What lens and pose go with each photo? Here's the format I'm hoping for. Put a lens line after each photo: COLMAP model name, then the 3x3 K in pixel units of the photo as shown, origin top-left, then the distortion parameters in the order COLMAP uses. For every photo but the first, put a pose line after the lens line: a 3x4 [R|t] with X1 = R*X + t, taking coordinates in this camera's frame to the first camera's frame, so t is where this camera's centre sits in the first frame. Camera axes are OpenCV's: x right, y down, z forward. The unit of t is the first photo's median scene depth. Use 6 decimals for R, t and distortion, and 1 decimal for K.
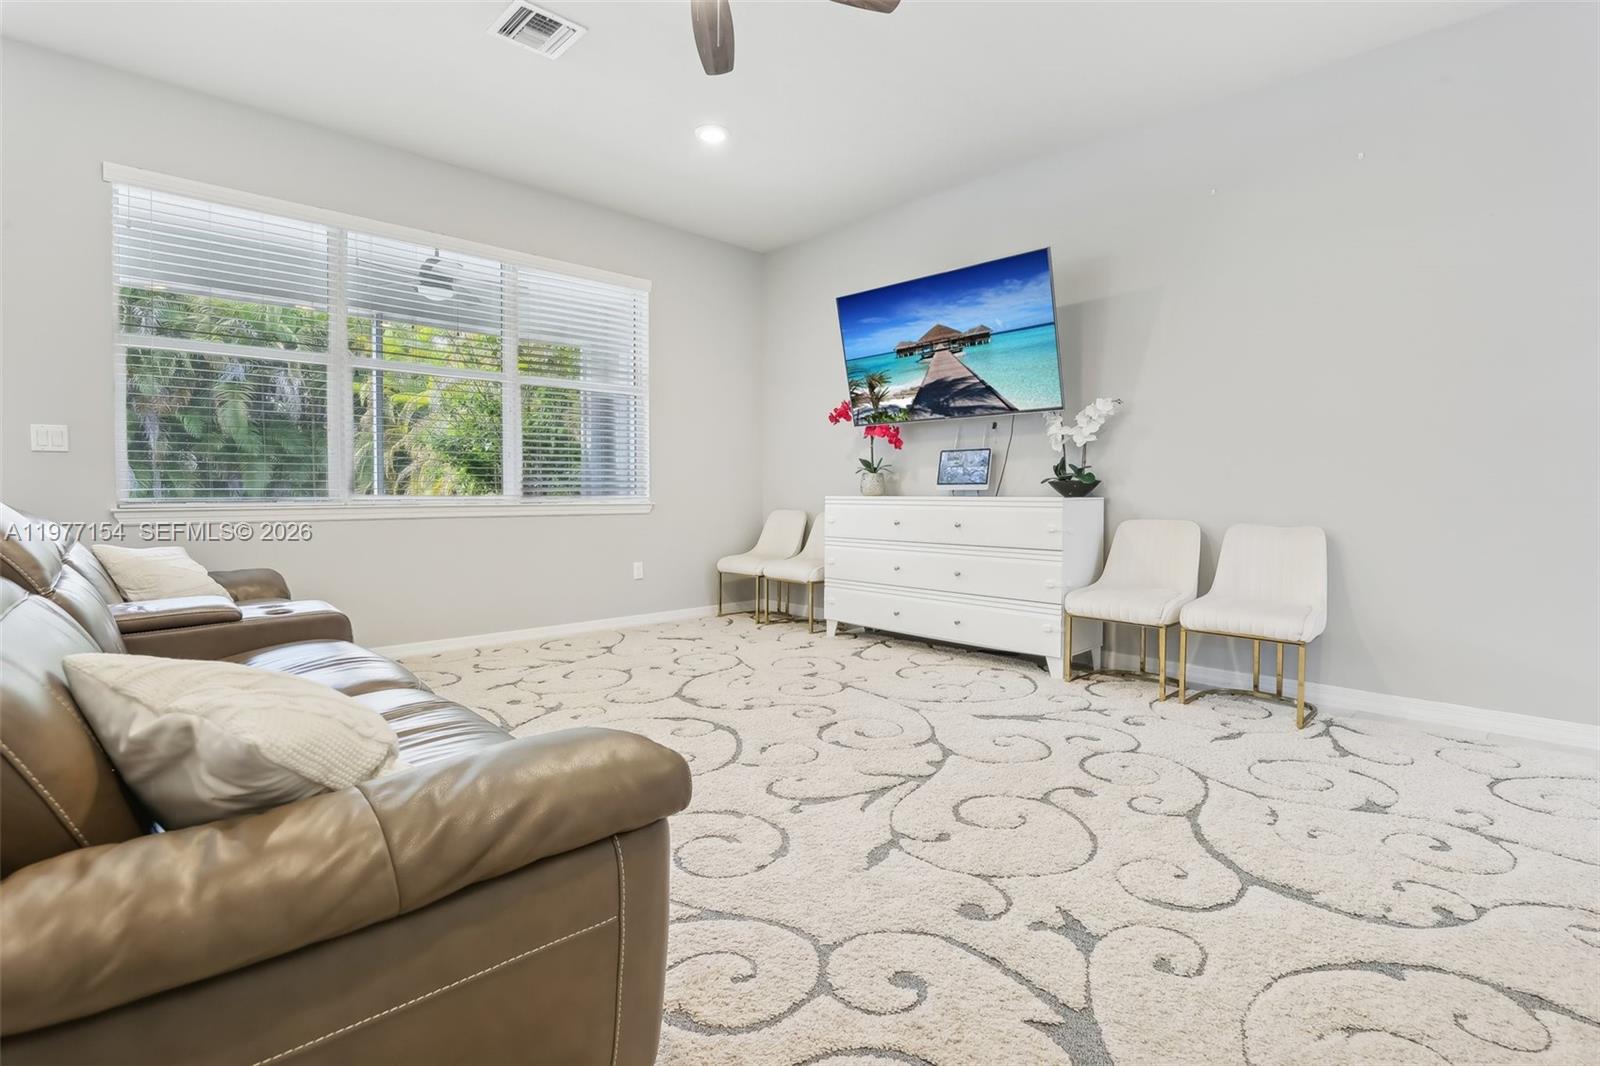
lens RADIAL K [[750.3, 0, 812.0], [0, 750.3, 518.9], [0, 0, 1]] dist [-0.026961, 0.007398]
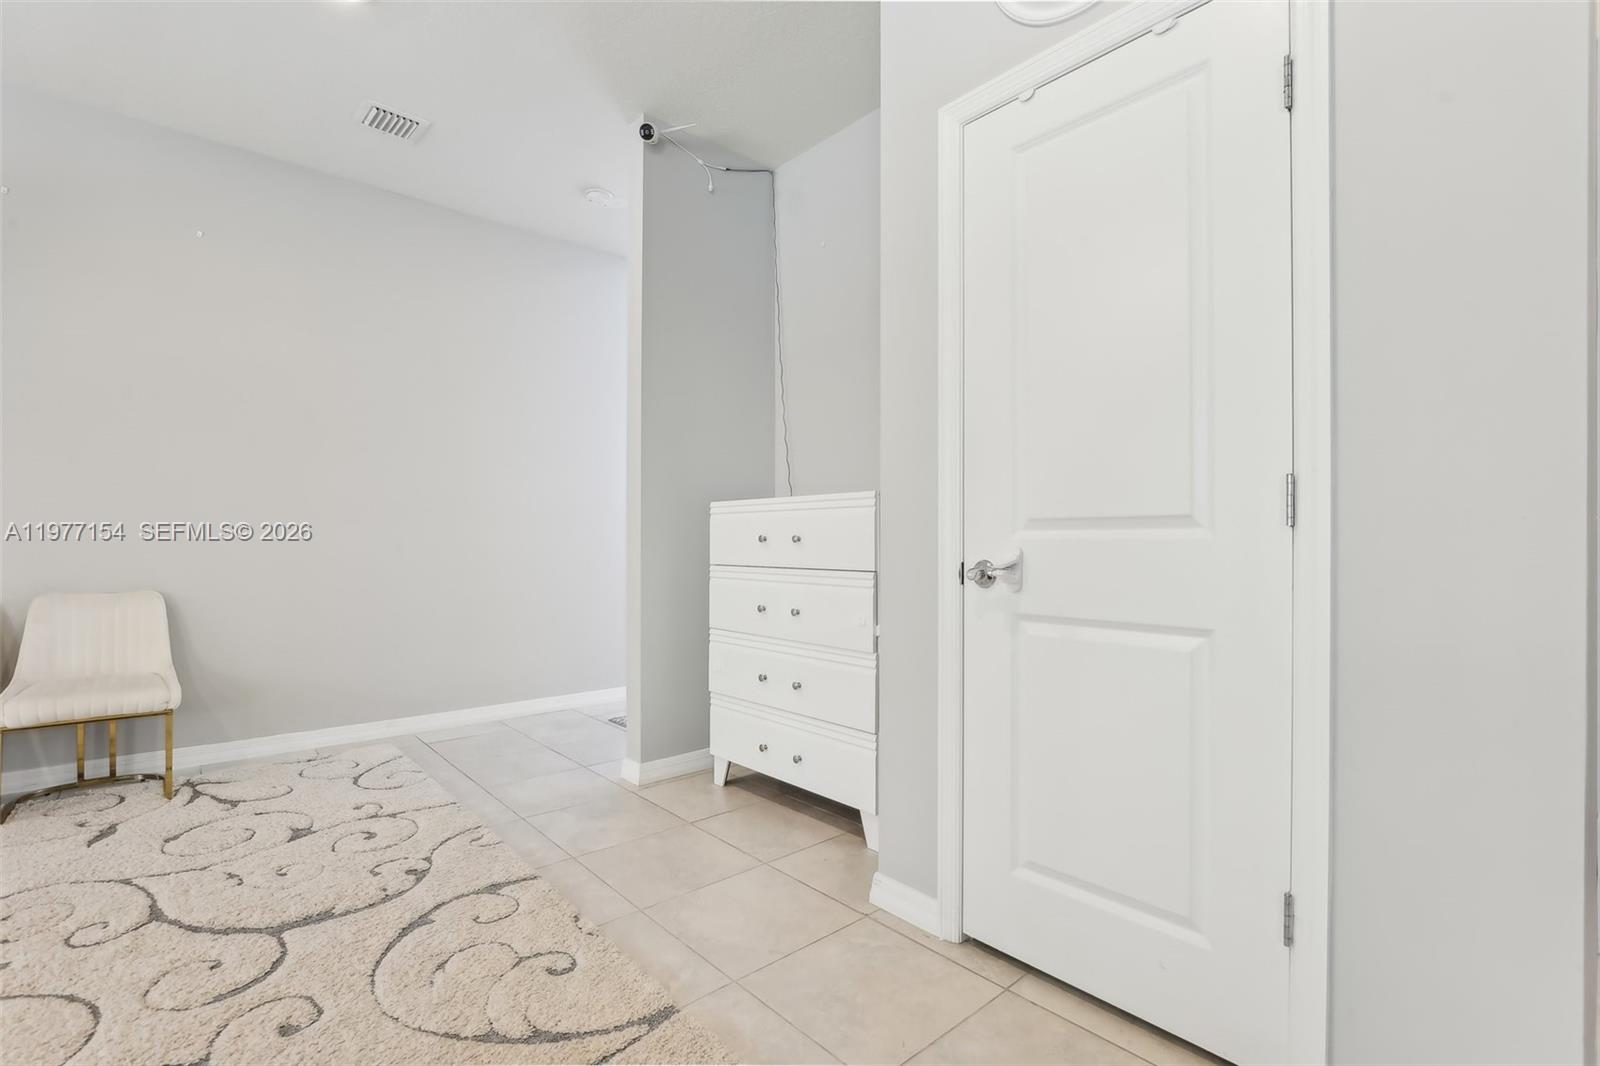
lens RADIAL K [[750.3, 0, 806.0], [0, 750.3, 536.9], [0, 0, 1]] dist [-0.026961, 0.007398]
pose [[0.052438, 0.003976, 0.998616, -0.365777], [0.030019, 0.999534, -0.005556, -0.042733], [-0.998173, 0.030269, 0.052295, 0.140799]]
